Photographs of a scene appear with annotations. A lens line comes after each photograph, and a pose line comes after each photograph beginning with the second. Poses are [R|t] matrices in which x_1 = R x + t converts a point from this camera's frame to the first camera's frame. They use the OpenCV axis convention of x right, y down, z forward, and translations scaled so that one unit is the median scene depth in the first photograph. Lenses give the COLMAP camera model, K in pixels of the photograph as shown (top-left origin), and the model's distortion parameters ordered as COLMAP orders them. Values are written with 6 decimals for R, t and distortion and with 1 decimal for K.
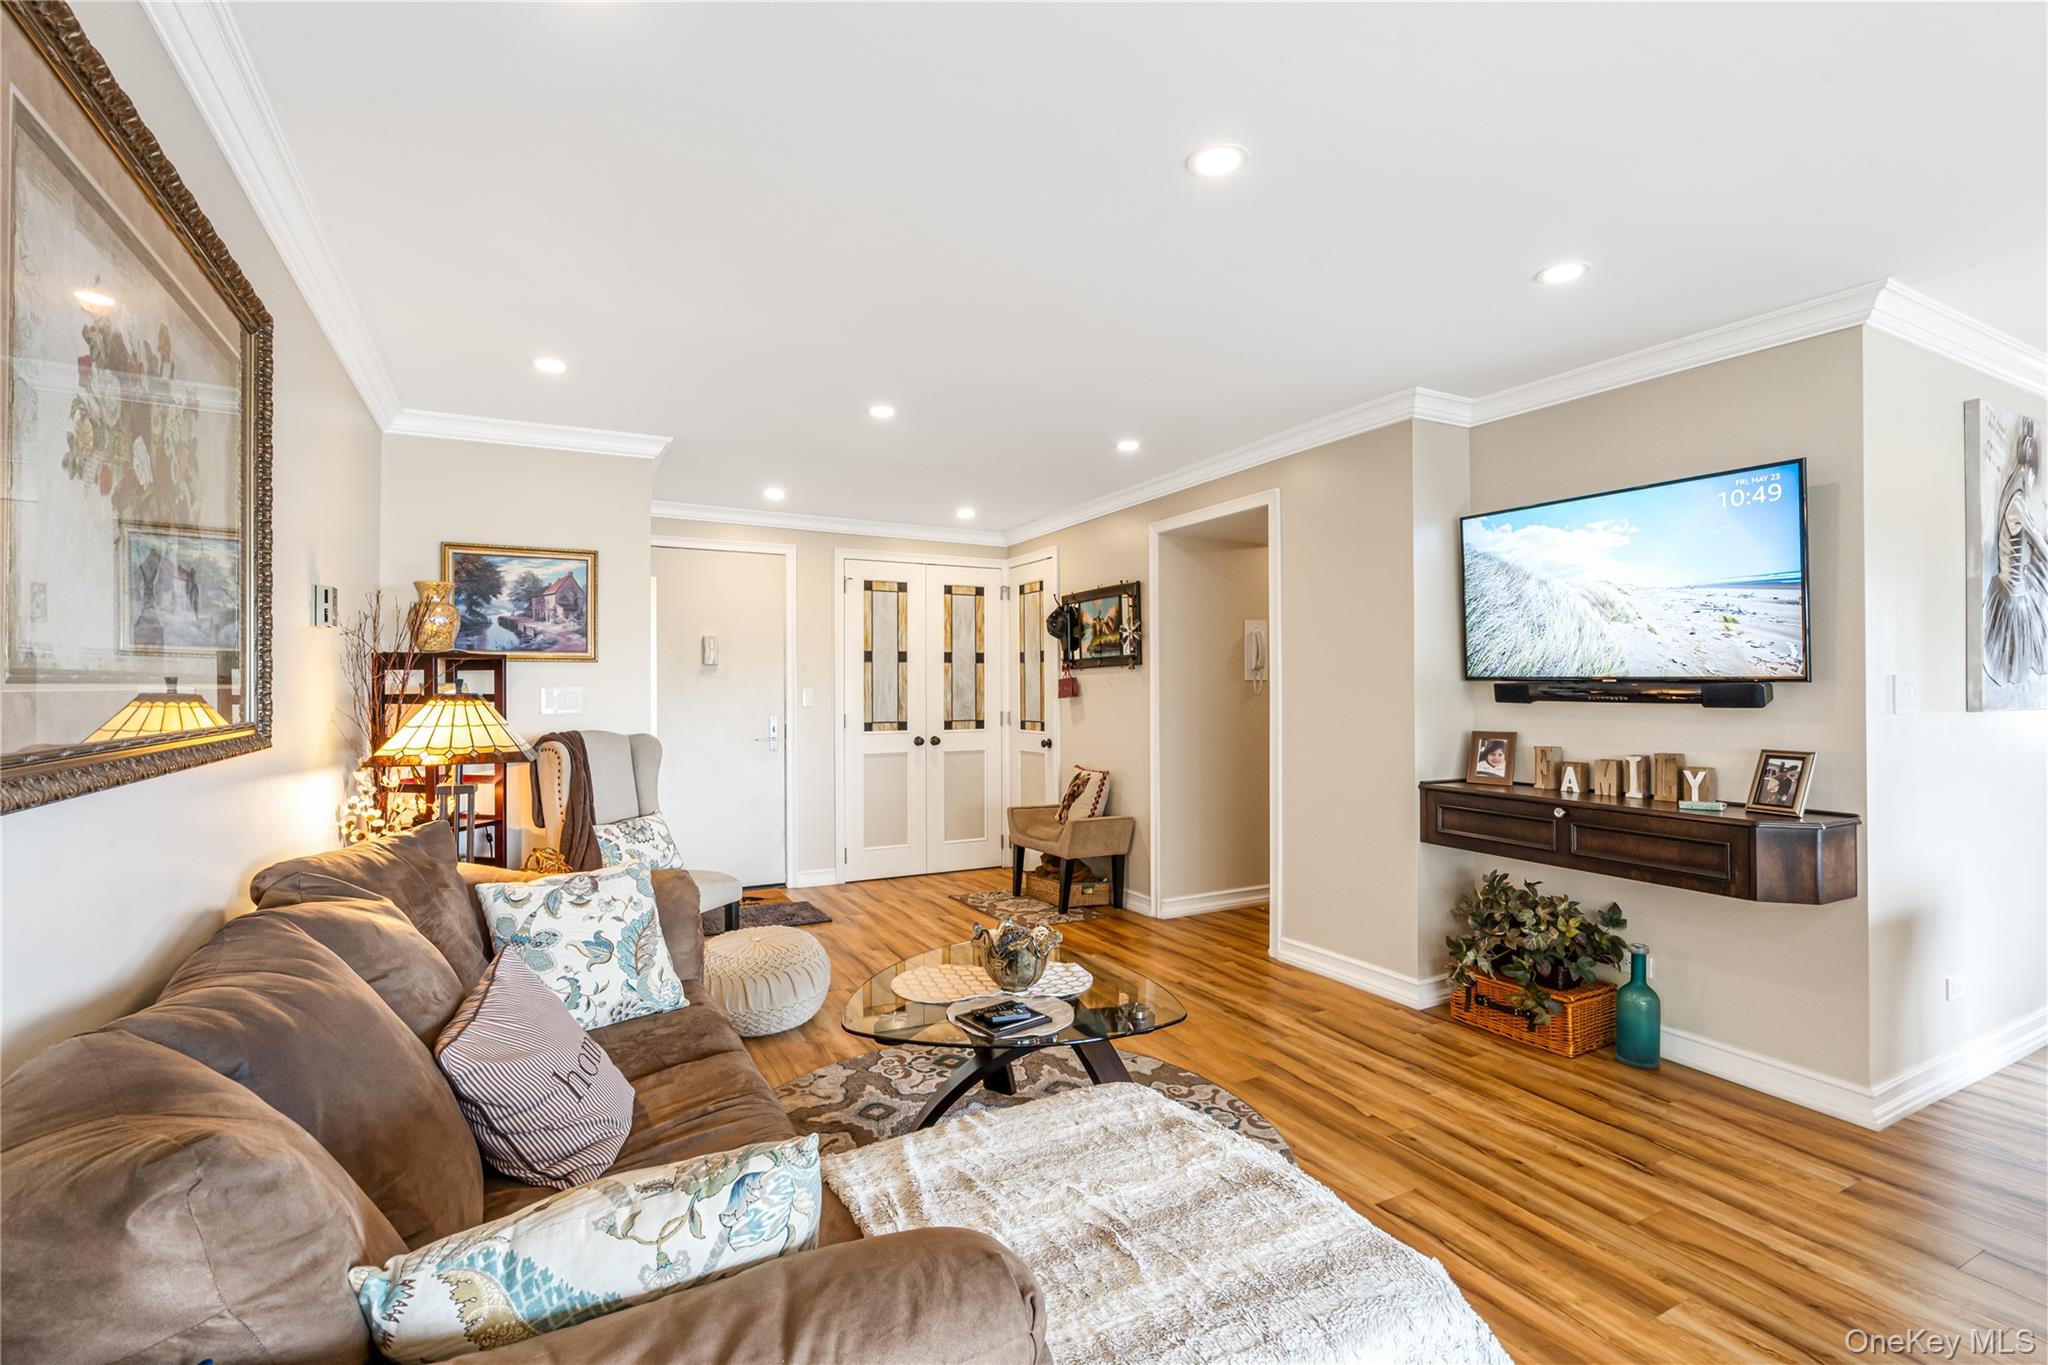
lens RADIAL K [[930.1, 0, 1013.7], [0, 930.1, 684.6], [0, 0, 1]] dist [-0.002345, 0.000642]
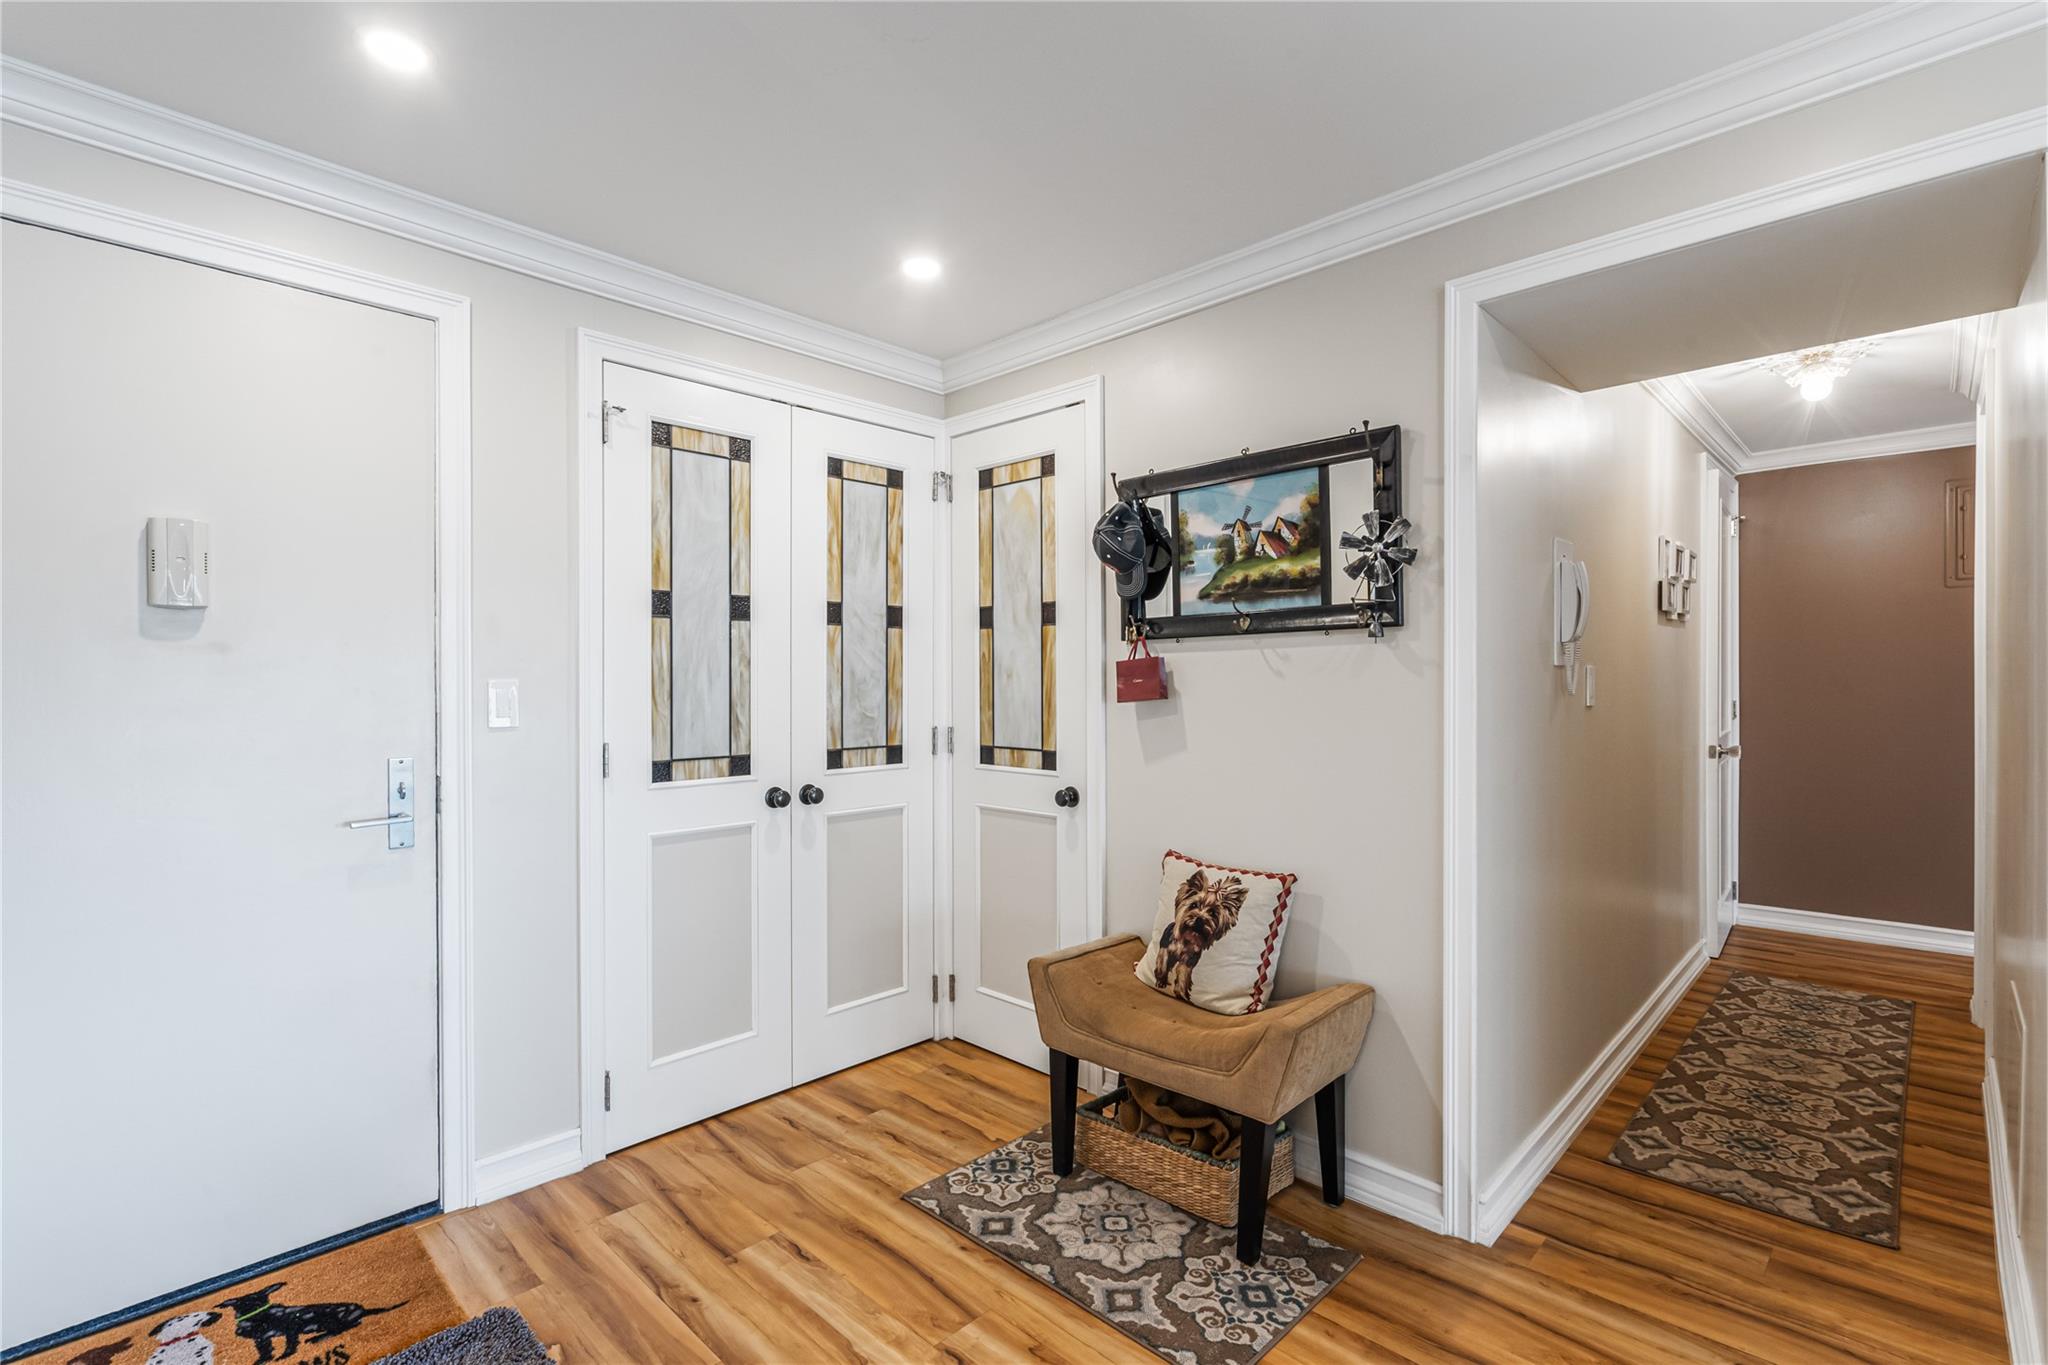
lens RADIAL K [[941.0, 0, 1006.8], [0, 941.0, 683.8], [0, 0, 1]] dist [0.001352, 0.000402]
pose [[0.952552, 0.001934, 0.304369, -0.145122], [-0.004804, 0.999951, 0.008682, 0.001648], [-0.304337, -0.009732, 0.952515, 0.578915]]
